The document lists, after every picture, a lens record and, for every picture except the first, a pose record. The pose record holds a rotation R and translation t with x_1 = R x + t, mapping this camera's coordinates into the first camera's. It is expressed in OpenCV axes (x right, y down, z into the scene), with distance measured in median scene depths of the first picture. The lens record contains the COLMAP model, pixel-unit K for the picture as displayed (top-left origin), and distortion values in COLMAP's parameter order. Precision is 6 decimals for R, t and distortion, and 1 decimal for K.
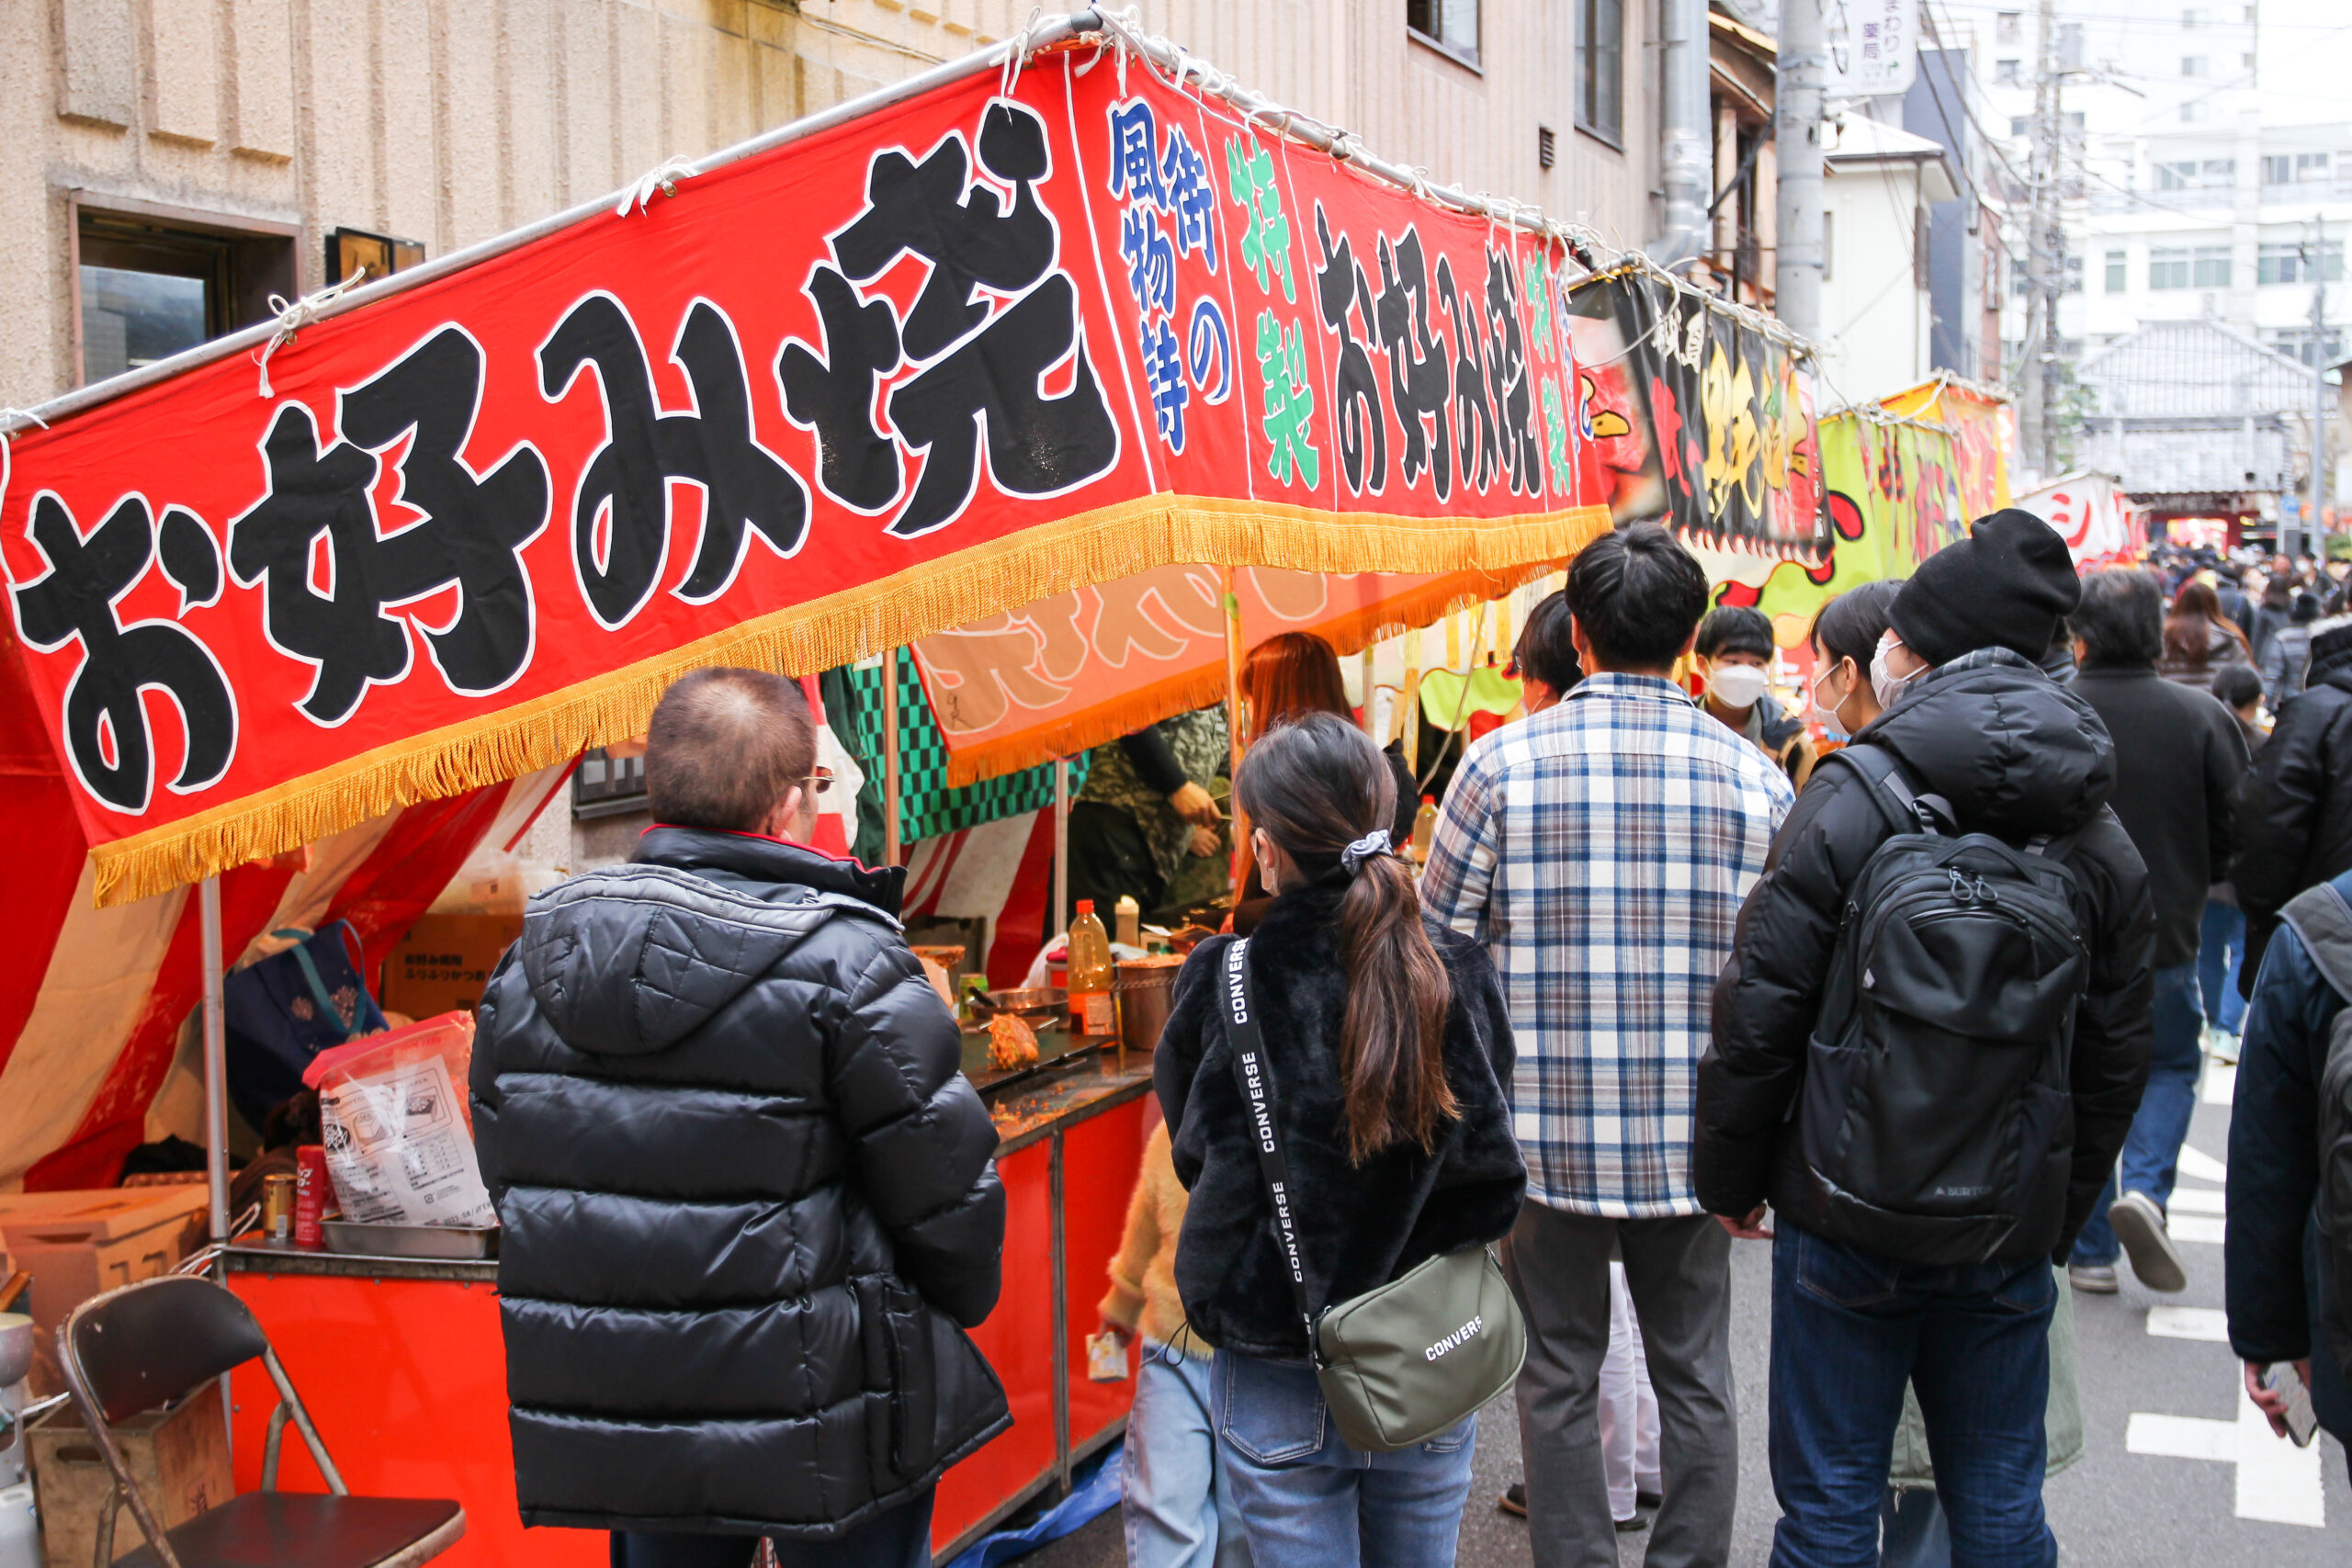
lens RADIAL K [[3649.7, 0, 1176.0], [0, 3649.7, 784.0], [0, 0, 1]] dist [0.215390, 0.022218]
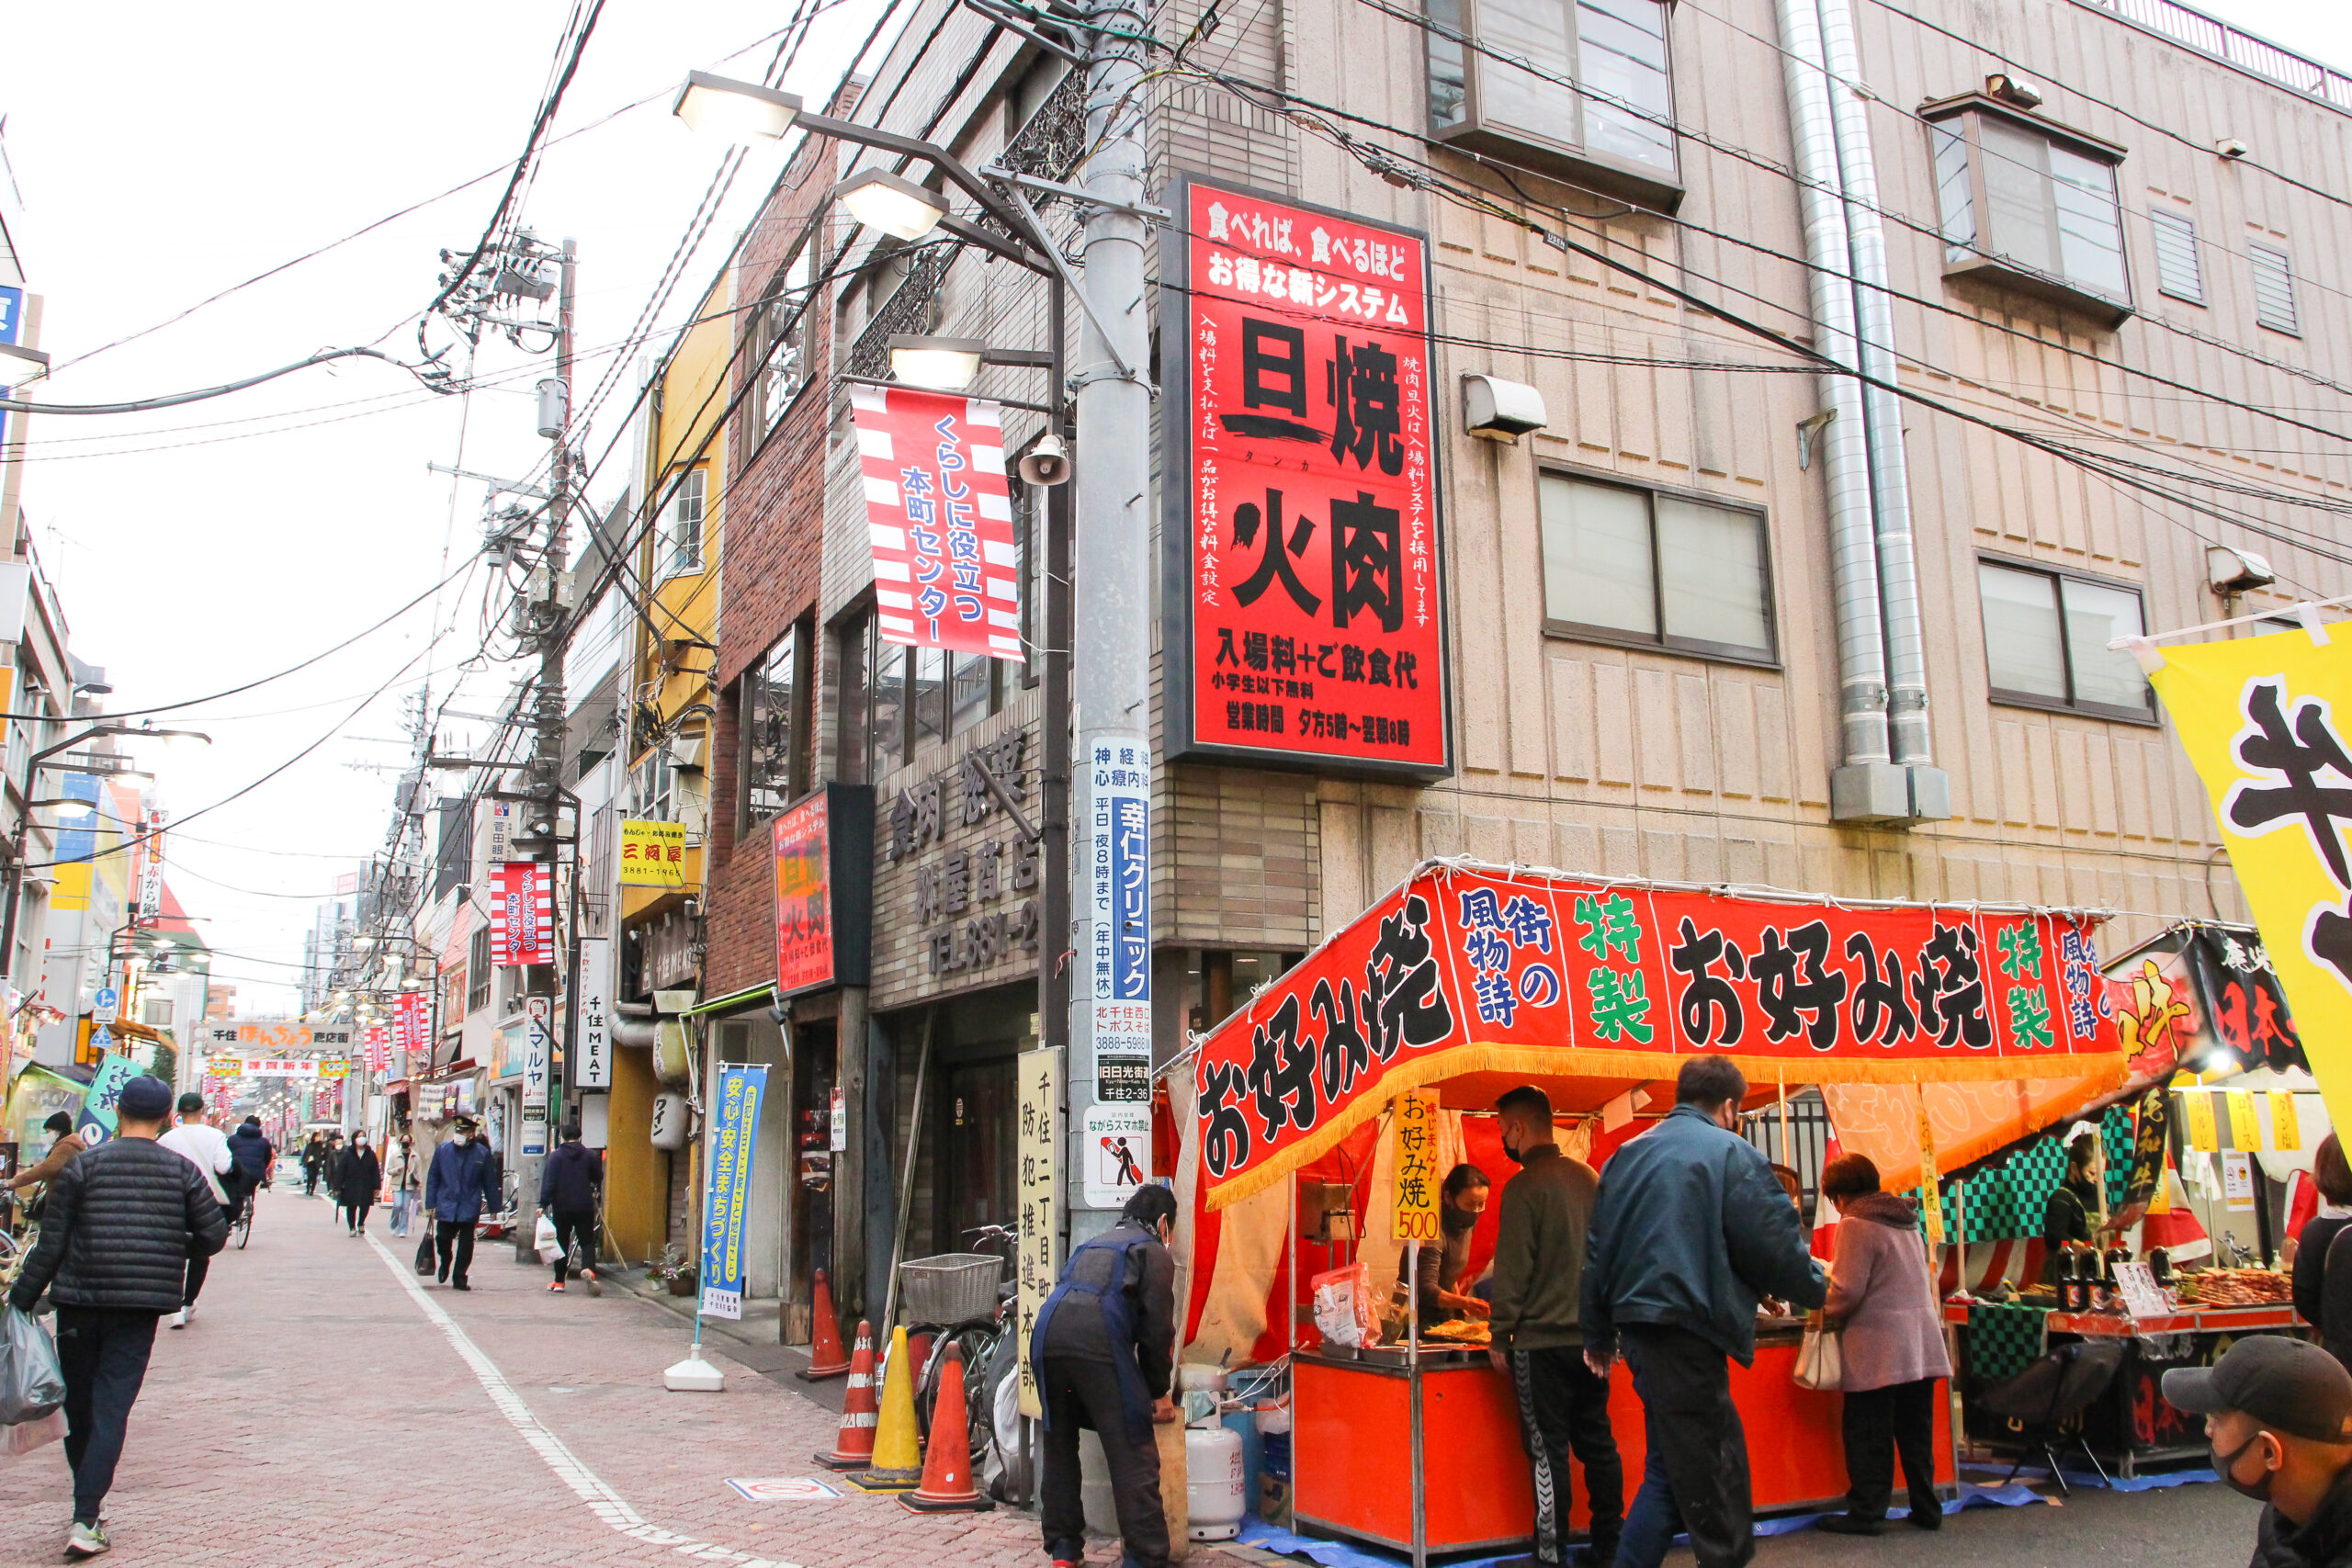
lens RADIAL K [[1916.6, 0, 1176.0], [0, 1916.6, 784.0], [0, 0, 1]] dist [-0.053131, 0.001709]
pose [[0.711034, -0.130185, -0.691001, 0.759694], [-0.041391, 0.973258, -0.225953, 0.049876], [0.701938, 0.189262, 0.686631, -0.065157]]
